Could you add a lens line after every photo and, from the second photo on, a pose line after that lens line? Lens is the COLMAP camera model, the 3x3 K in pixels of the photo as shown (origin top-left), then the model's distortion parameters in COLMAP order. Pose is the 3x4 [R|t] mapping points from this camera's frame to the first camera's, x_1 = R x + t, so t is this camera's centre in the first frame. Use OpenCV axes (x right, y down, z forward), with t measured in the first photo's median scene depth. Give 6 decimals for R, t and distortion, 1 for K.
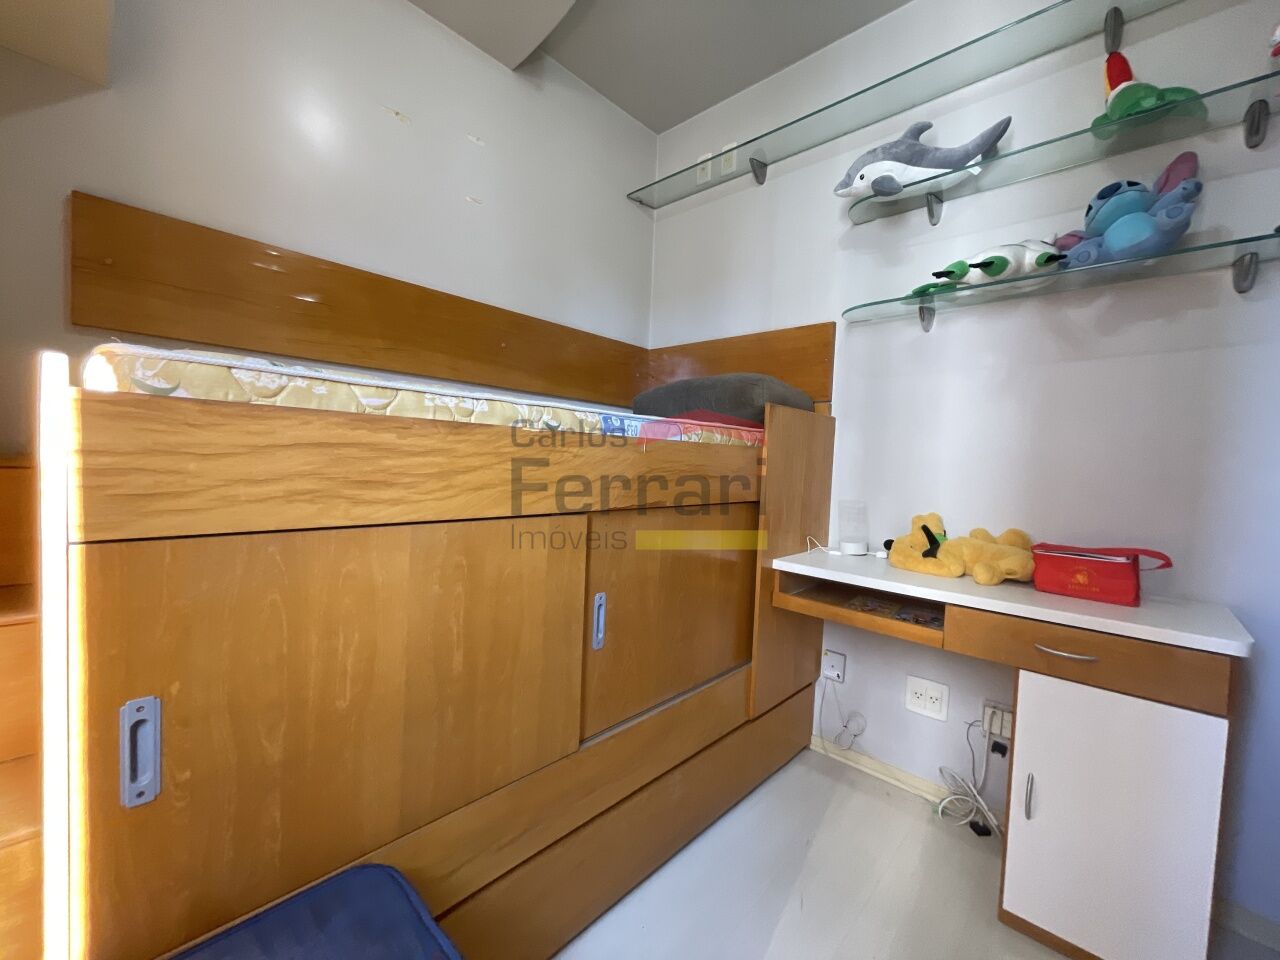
lens RADIAL K [[517.9, 0, 640.0], [0, 517.9, 480.0], [0, 0, 1]] dist [-0.000755, 0.000046]
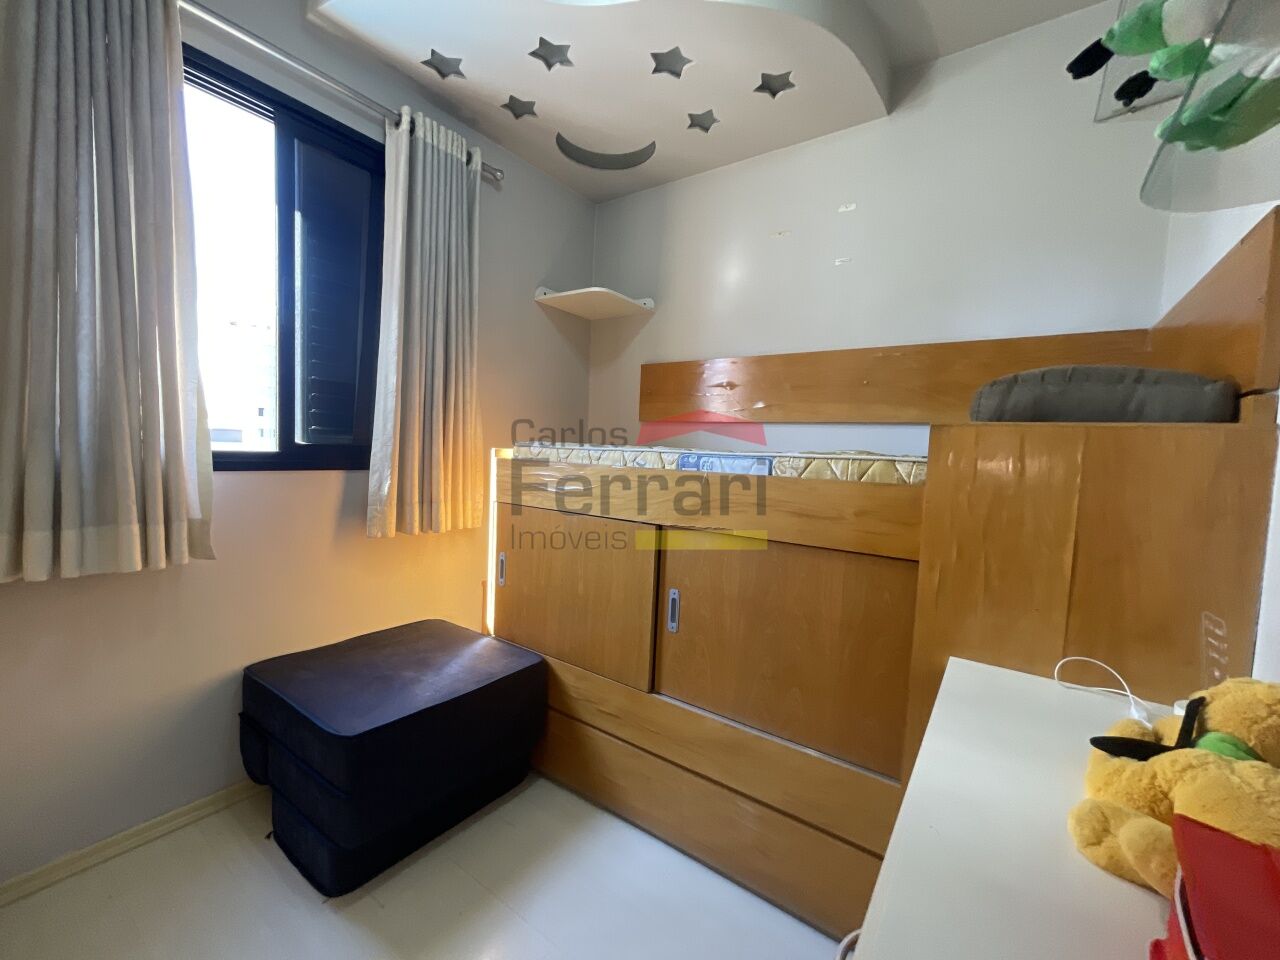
lens RADIAL K [[517.9, 0, 640.0], [0, 517.9, 480.0], [0, 0, 1]] dist [-0.000755, 0.000046]
pose [[0.133416, 0.022076, -0.990814, 1.443155], [-0.077968, 0.996887, 0.011713, -0.080871], [0.987988, 0.075689, 0.134722, 0.853465]]
